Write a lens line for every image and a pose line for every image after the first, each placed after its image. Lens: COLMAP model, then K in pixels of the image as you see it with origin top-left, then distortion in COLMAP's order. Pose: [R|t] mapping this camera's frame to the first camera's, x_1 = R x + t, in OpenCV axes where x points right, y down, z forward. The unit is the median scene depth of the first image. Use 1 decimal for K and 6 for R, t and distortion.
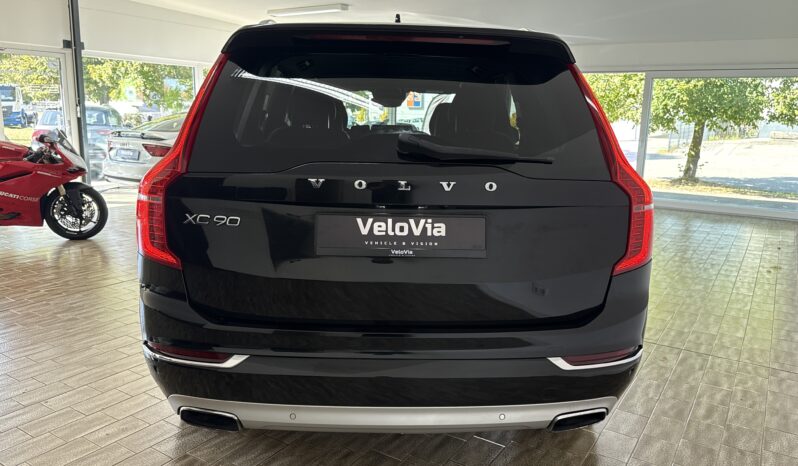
lens RADIAL K [[590.5, 0, 399.0], [0, 590.5, 233.0], [0, 0, 1]] dist [0.044764, -0.079537]
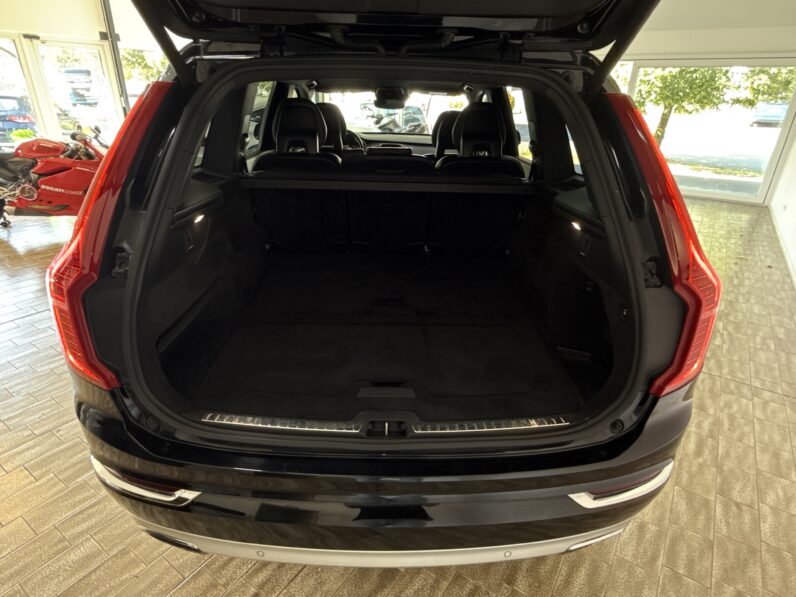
lens RADIAL K [[446.5, 0, 398.0], [0, 446.5, 298.5], [0, 0, 1]] dist [-0.004339, -0.002197]
pose [[0.999689, 0.009334, -0.023130, 0.014456], [-0.003609, 0.971716, 0.236124, -0.095851], [0.024680, -0.235967, 0.971448, 0.230416]]
